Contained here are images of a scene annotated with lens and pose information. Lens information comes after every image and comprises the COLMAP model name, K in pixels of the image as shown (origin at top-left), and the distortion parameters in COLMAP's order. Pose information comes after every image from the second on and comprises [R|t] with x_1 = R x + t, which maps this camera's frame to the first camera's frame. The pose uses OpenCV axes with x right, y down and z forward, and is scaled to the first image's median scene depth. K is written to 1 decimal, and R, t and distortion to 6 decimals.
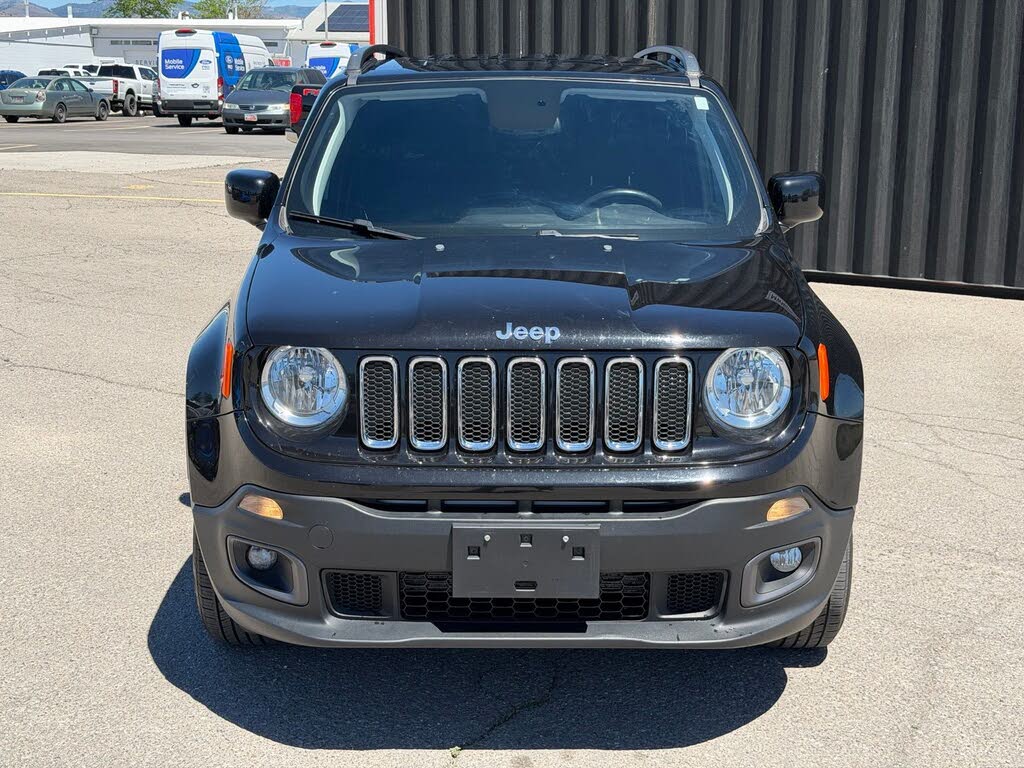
lens RADIAL K [[1402.5, 0, 512.0], [0, 1402.5, 384.0], [0, 0, 1]] dist [0.222156, -0.513391]
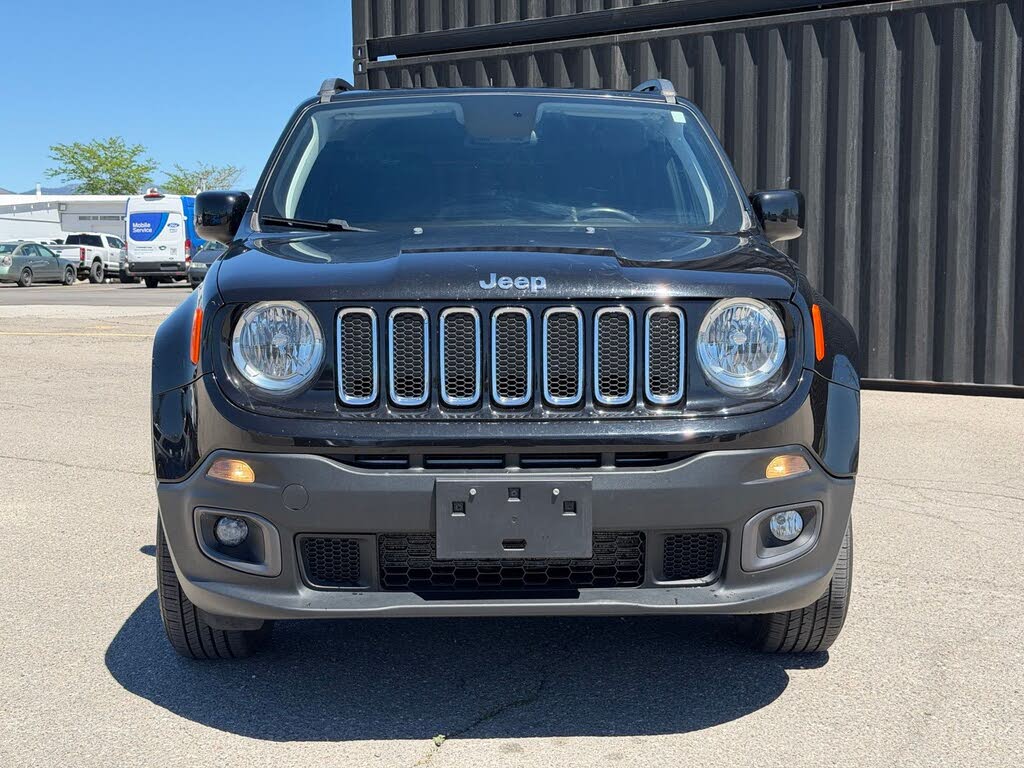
lens RADIAL K [[1402.5, 0, 512.0], [0, 1402.5, 384.0], [0, 0, 1]] dist [0.222156, -0.513391]
pose [[0.999621, -0.009488, 0.025842, -0.014036], [0.012502, 0.992805, -0.119086, 0.139795], [-0.024527, 0.119364, 0.992548, 0.052057]]
